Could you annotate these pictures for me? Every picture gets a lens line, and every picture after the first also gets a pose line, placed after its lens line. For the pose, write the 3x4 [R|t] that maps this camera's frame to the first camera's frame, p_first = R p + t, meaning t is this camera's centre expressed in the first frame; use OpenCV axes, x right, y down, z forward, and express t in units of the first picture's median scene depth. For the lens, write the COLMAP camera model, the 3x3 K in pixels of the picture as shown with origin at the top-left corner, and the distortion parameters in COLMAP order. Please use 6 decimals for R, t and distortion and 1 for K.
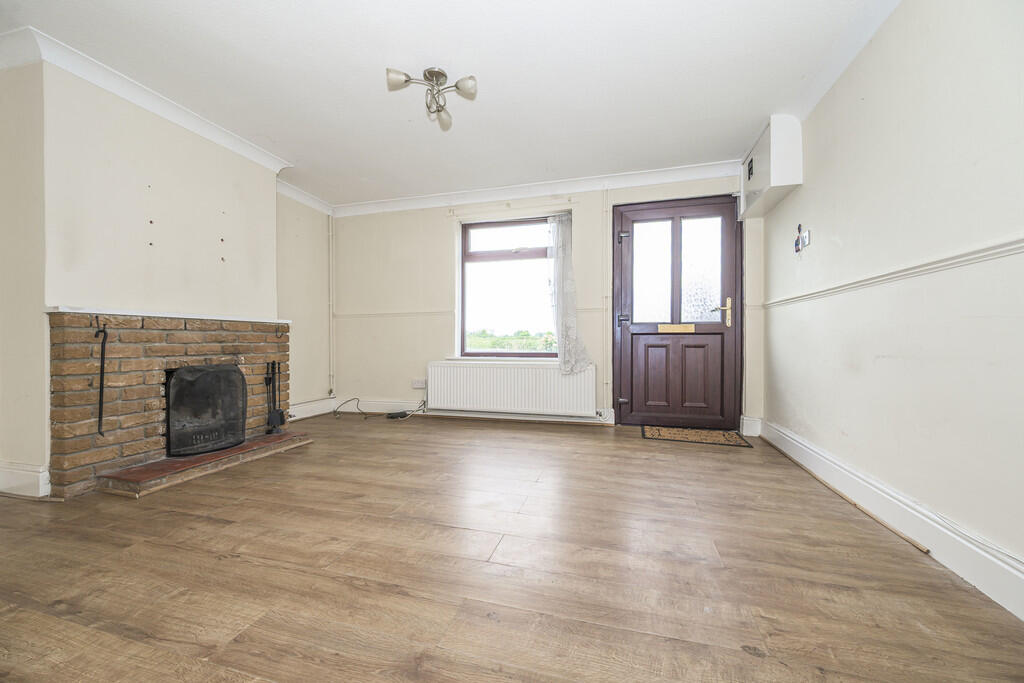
lens RADIAL K [[414.7, 0, 515.5], [0, 414.7, 345.9], [0, 0, 1]] dist [-0.002026, -0.000354]
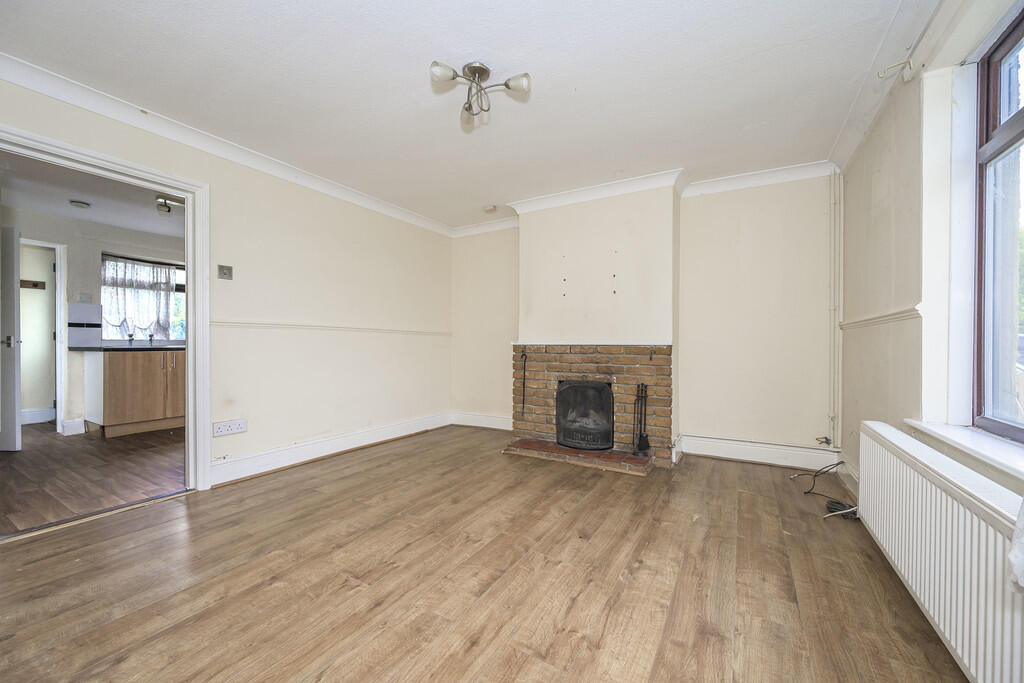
lens RADIAL K [[414.7, 0, 515.5], [0, 414.7, 345.9], [0, 0, 1]] dist [-0.002026, -0.000354]
pose [[-0.287813, 0.010146, -0.957633, 0.595837], [-0.009259, 0.999868, 0.013376, -0.083787], [0.957642, 0.012717, -0.287681, 1.282596]]
